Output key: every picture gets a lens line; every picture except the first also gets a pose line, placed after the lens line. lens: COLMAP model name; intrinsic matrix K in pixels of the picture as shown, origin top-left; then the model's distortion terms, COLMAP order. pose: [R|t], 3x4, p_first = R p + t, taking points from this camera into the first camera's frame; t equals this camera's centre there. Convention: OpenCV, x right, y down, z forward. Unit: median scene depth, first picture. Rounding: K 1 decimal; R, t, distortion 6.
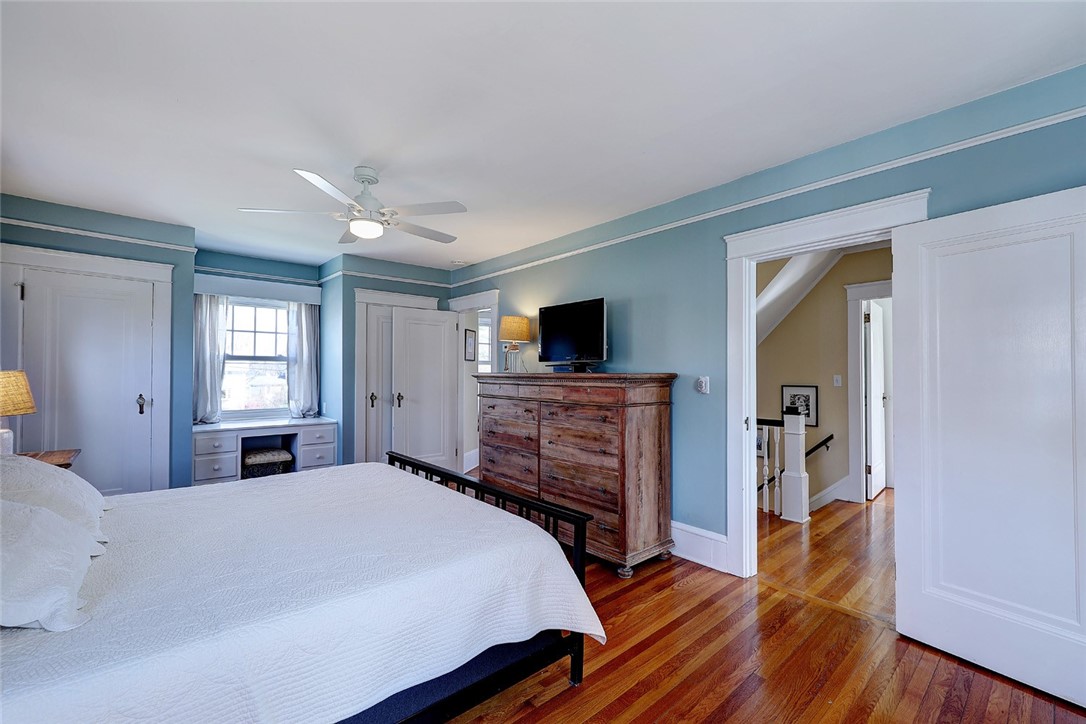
lens RADIAL K [[452.1, 0, 535.4], [0, 452.1, 368.9], [0, 0, 1]] dist [-0.002990, -0.000217]
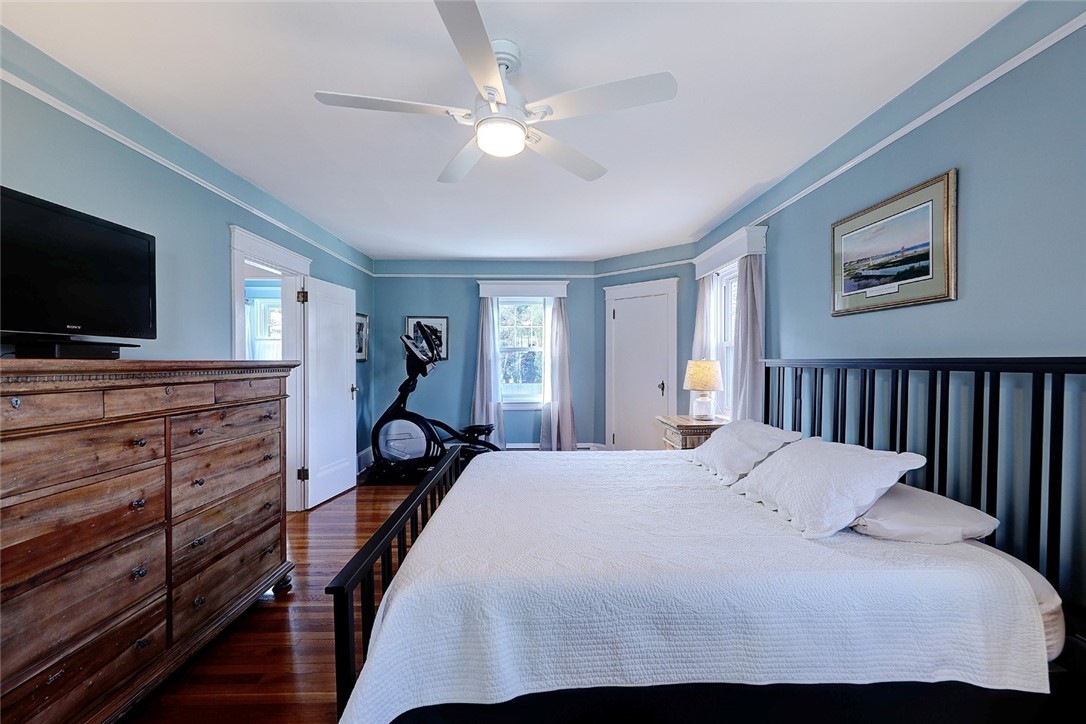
lens RADIAL K [[452.1, 0, 552.0], [0, 452.1, 365.5], [0, 0, 1]] dist [-0.002990, -0.000217]
pose [[-0.784820, -0.007907, 0.619673, -0.604022], [-0.005826, 0.999969, 0.005380, 0.009306], [-0.619696, 0.000612, -0.784842, 1.063793]]
